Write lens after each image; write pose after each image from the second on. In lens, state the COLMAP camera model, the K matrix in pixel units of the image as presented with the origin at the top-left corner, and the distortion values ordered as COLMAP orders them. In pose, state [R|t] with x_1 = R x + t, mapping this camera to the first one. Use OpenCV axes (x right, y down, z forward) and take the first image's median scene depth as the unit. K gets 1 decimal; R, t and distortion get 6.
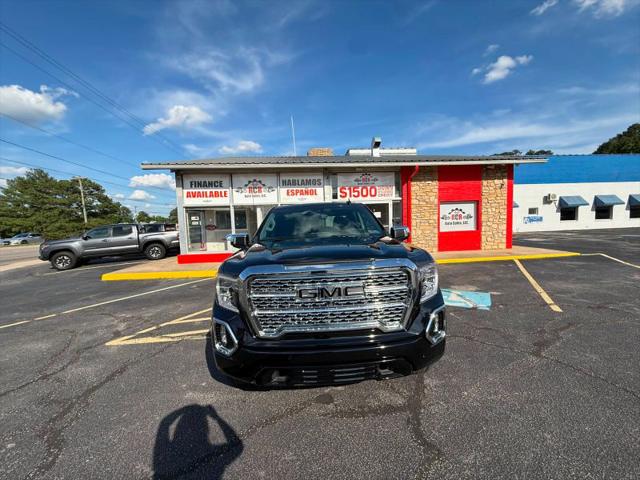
lens RADIAL K [[256.8, 0, 318.1], [0, 256.8, 243.0], [0, 0, 1]] dist [0.000314, -0.000275]
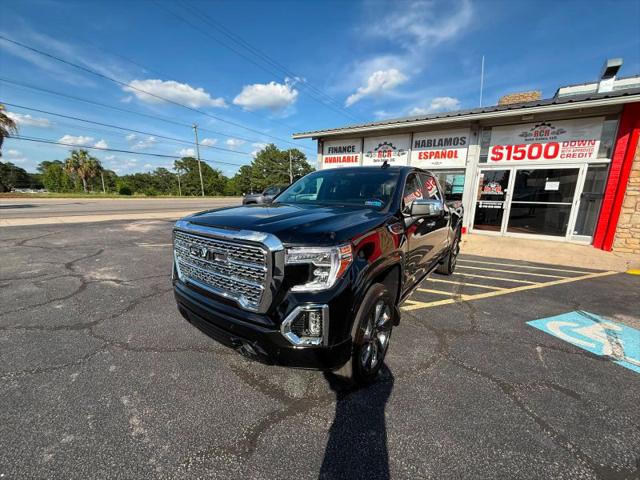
lens RADIAL K [[256.8, 0, 318.0], [0, 256.8, 238.6], [0, 0, 1]] dist [0.000314, -0.000275]
pose [[0.785967, 0.164292, -0.596040, 0.177259], [-0.097255, 0.984899, 0.143231, -0.009694], [0.610571, -0.054607, 0.790077, 0.081730]]
